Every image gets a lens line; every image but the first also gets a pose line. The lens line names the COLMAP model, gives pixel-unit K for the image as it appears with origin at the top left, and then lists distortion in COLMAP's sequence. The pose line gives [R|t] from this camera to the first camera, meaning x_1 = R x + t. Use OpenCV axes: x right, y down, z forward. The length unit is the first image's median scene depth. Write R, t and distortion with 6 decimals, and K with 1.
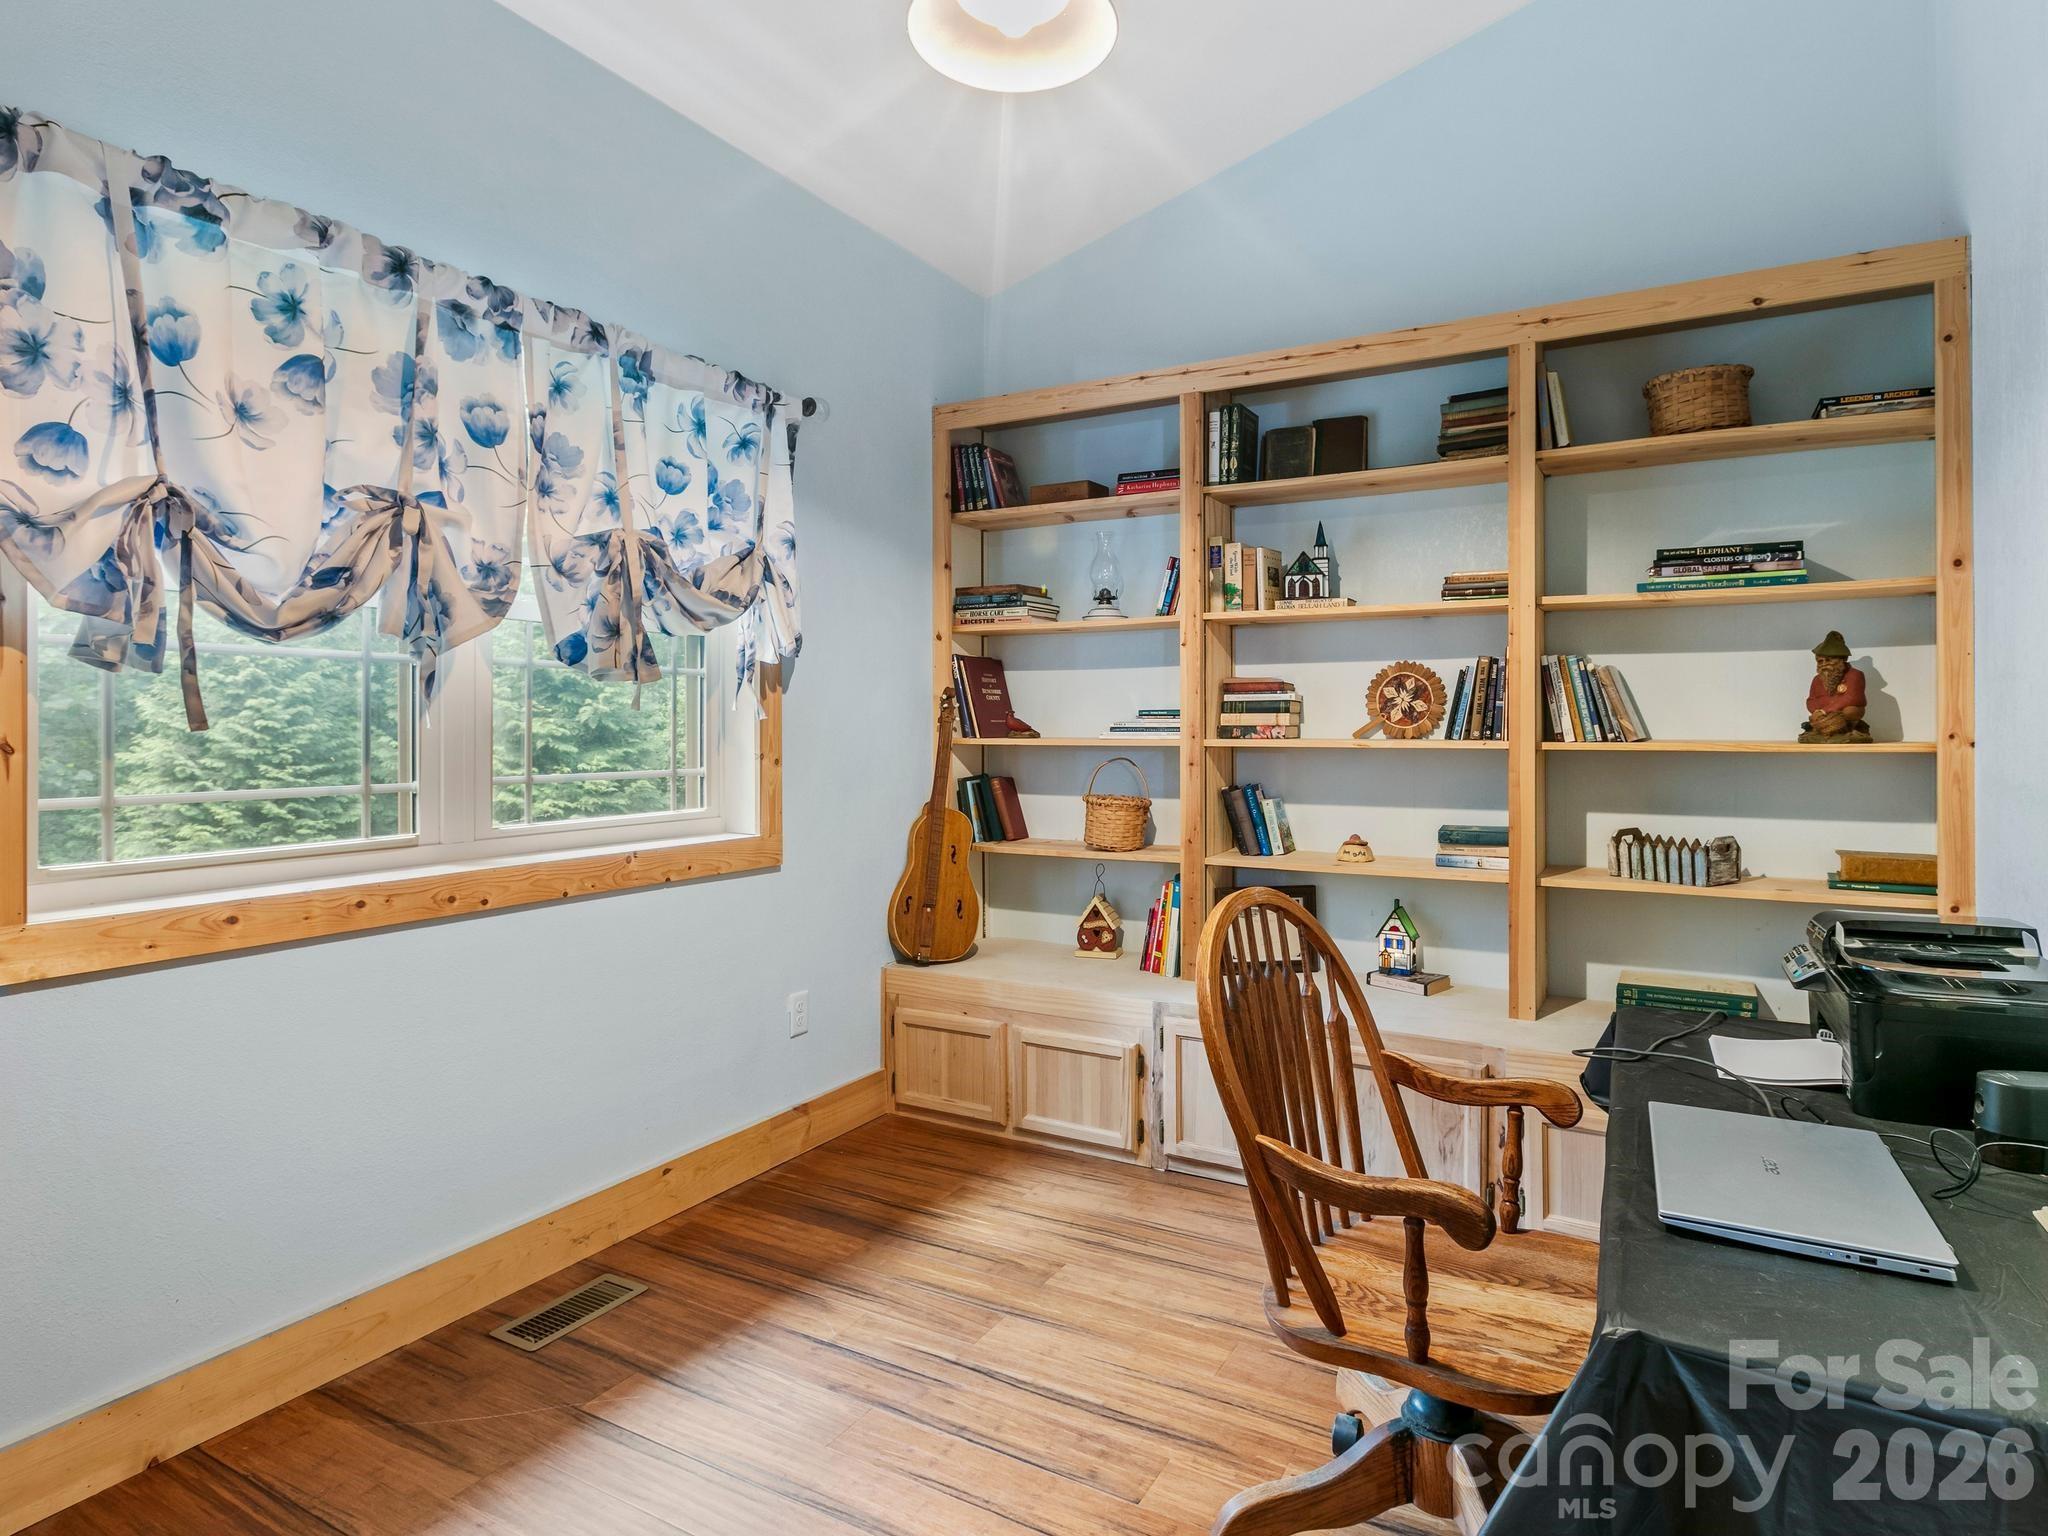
lens RADIAL K [[1115.8, 0, 1023.3], [0, 1115.8, 763.2], [0, 0, 1]] dist [-0.014967, 0.002027]
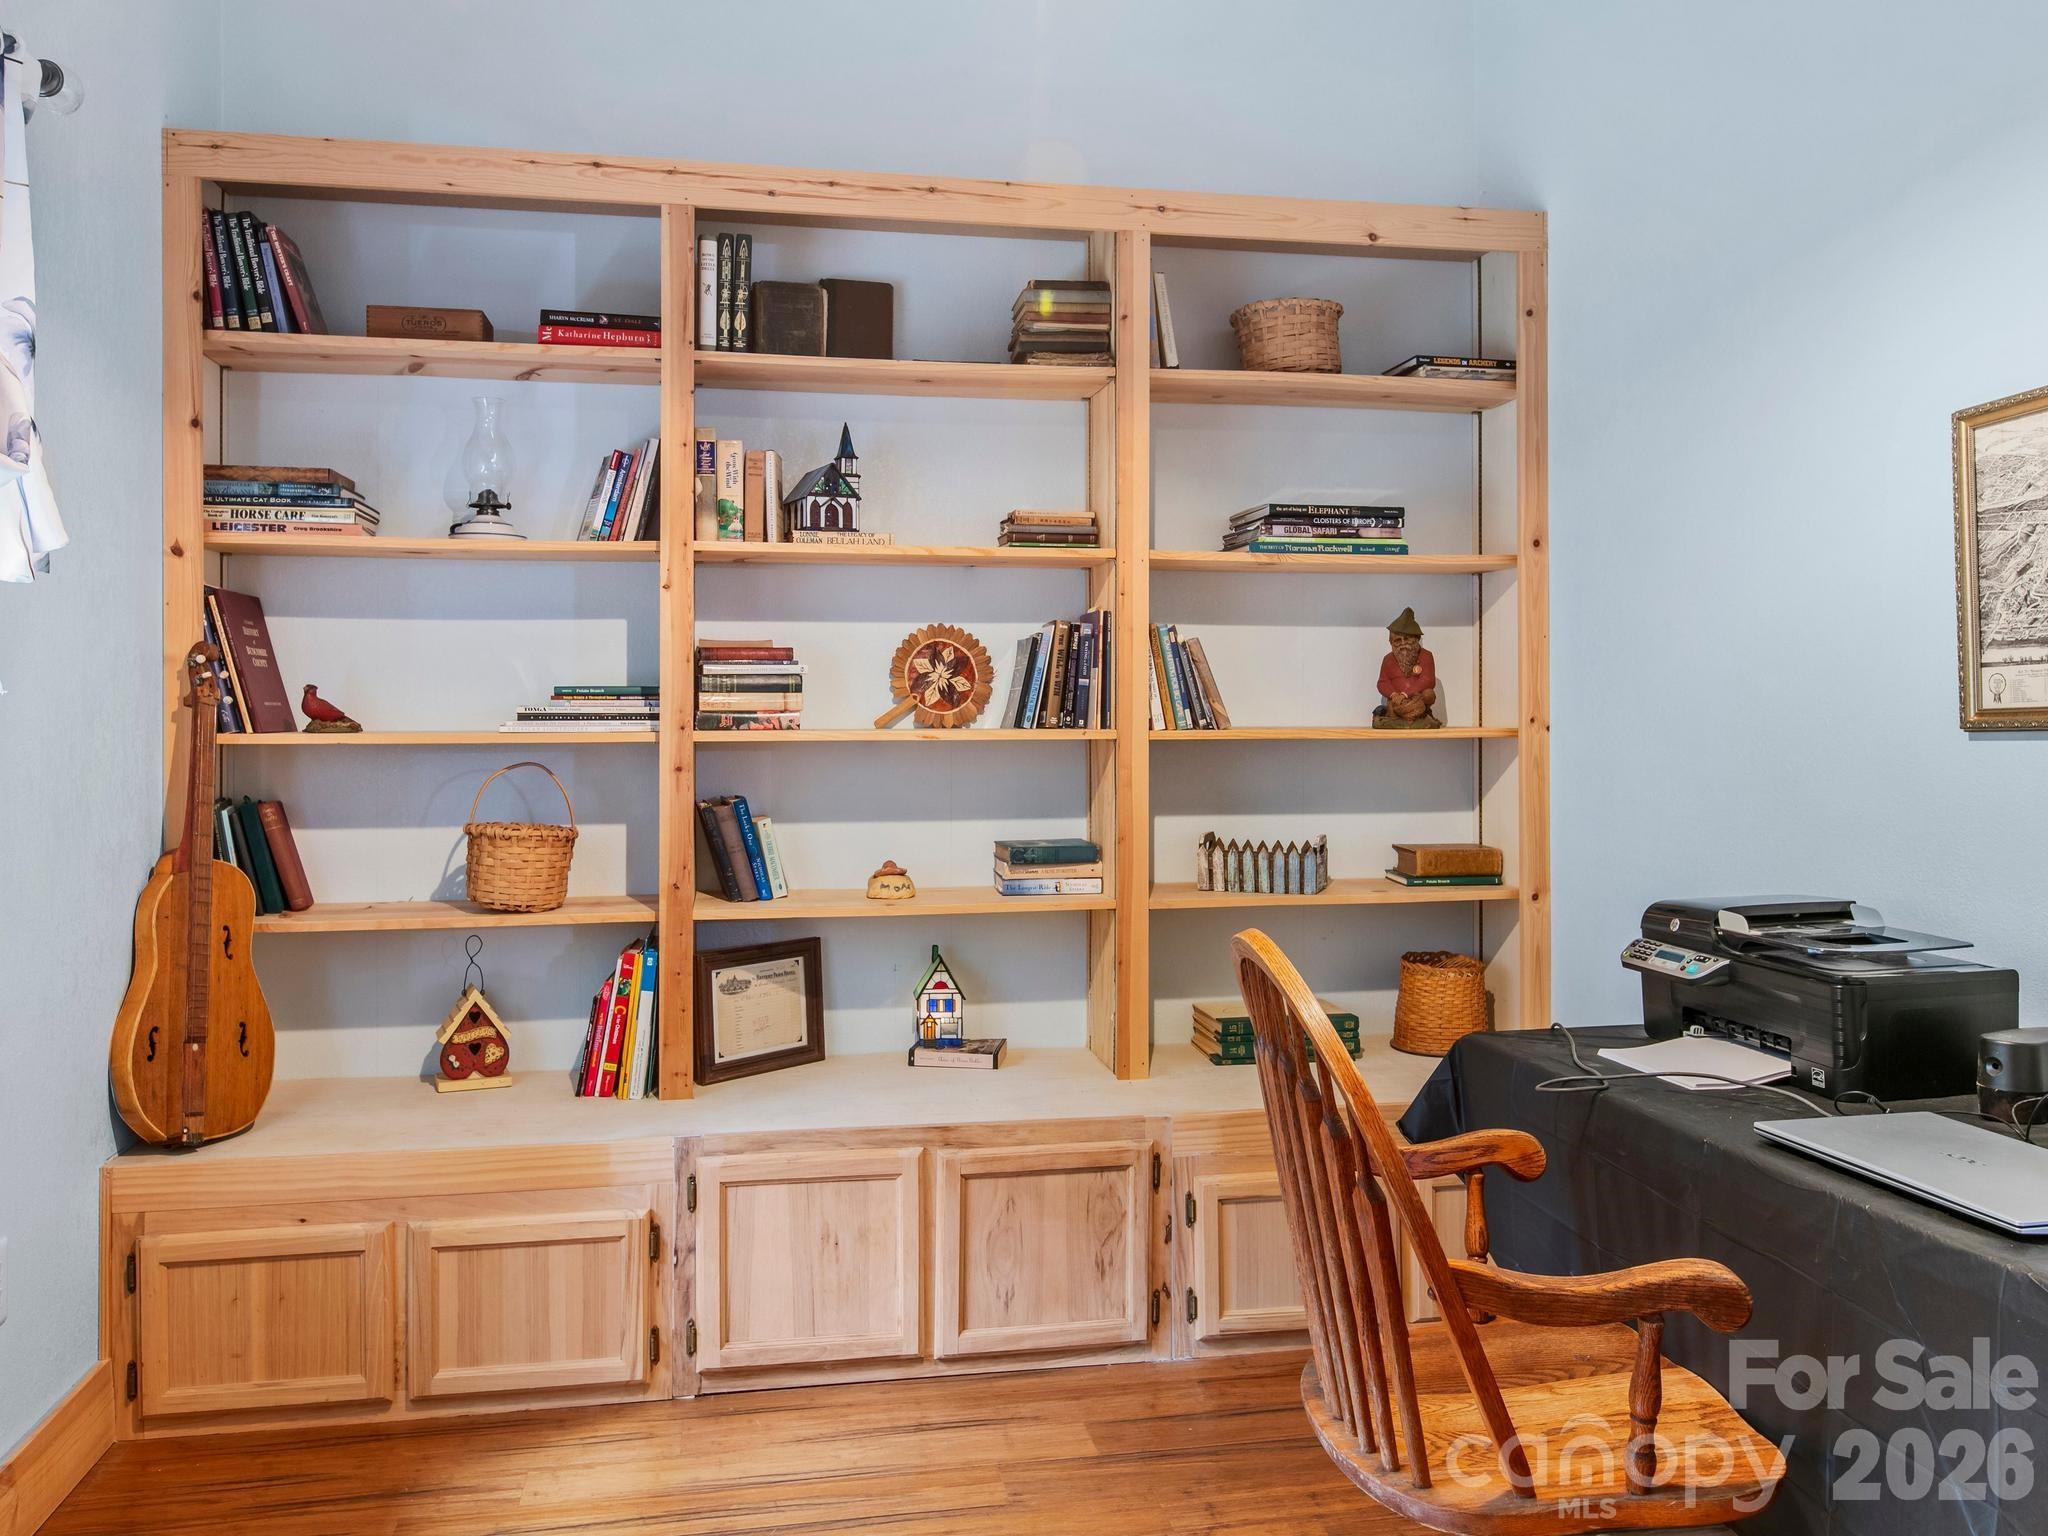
lens RADIAL K [[1561.9, 0, 1022.8], [0, 1561.9, 752.1], [0, 0, 1]] dist [-0.005554, 0.001085]
pose [[0.768966, -0.016145, 0.639086, -0.285500], [0.022967, 0.999733, -0.002379, -0.002364], [-0.638877, 0.016507, 0.769132, 0.165418]]
